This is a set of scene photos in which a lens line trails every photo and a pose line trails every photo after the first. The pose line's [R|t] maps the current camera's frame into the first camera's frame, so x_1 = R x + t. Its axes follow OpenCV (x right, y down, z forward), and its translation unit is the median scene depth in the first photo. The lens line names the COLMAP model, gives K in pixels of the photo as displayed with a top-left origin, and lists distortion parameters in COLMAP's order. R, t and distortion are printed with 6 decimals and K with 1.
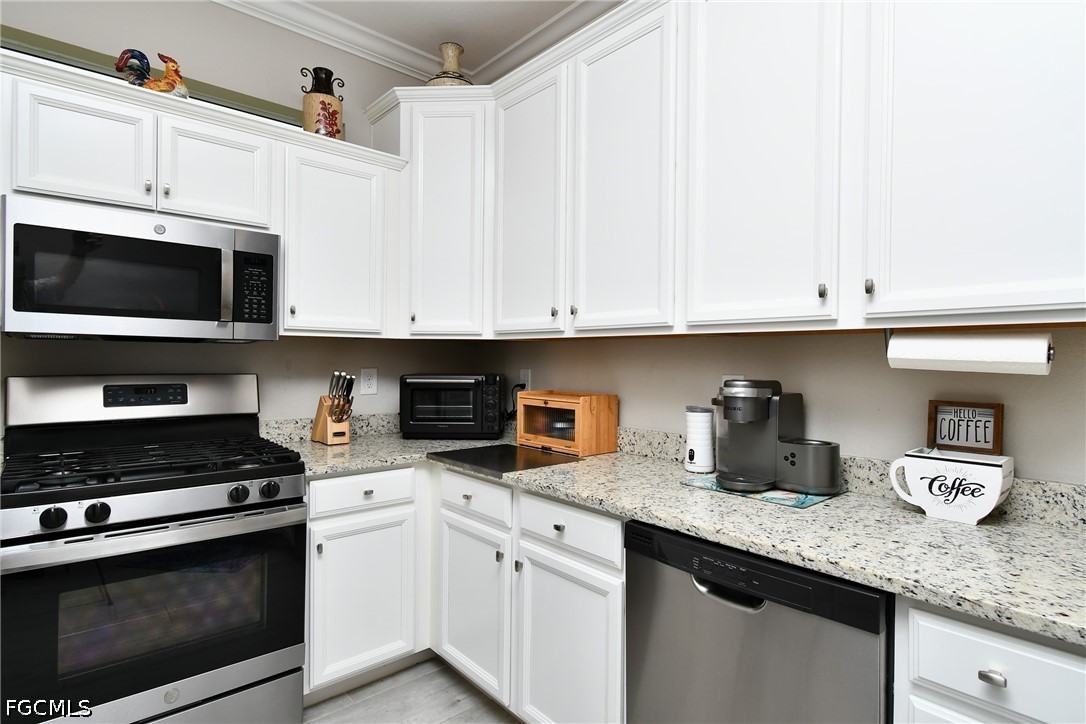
lens RADIAL K [[558.9, 0, 545.3], [0, 558.9, 360.7], [0, 0, 1]] dist [-0.002128, -0.002529]
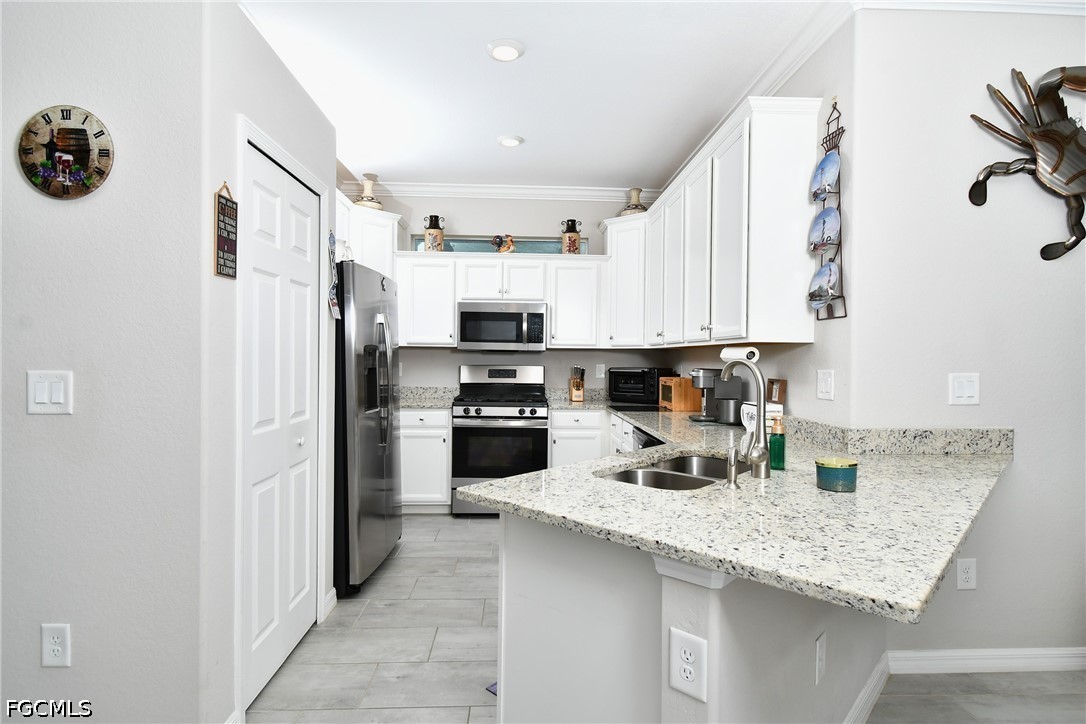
lens RADIAL K [[558.9, 0, 541.3], [0, 558.9, 359.7], [0, 0, 1]] dist [-0.002128, -0.002529]
pose [[0.775413, 0.000516, -0.631454, 0.917956], [-0.006650, 0.999951, -0.007348, 0.016022], [0.631419, 0.009897, 0.775378, -0.749213]]
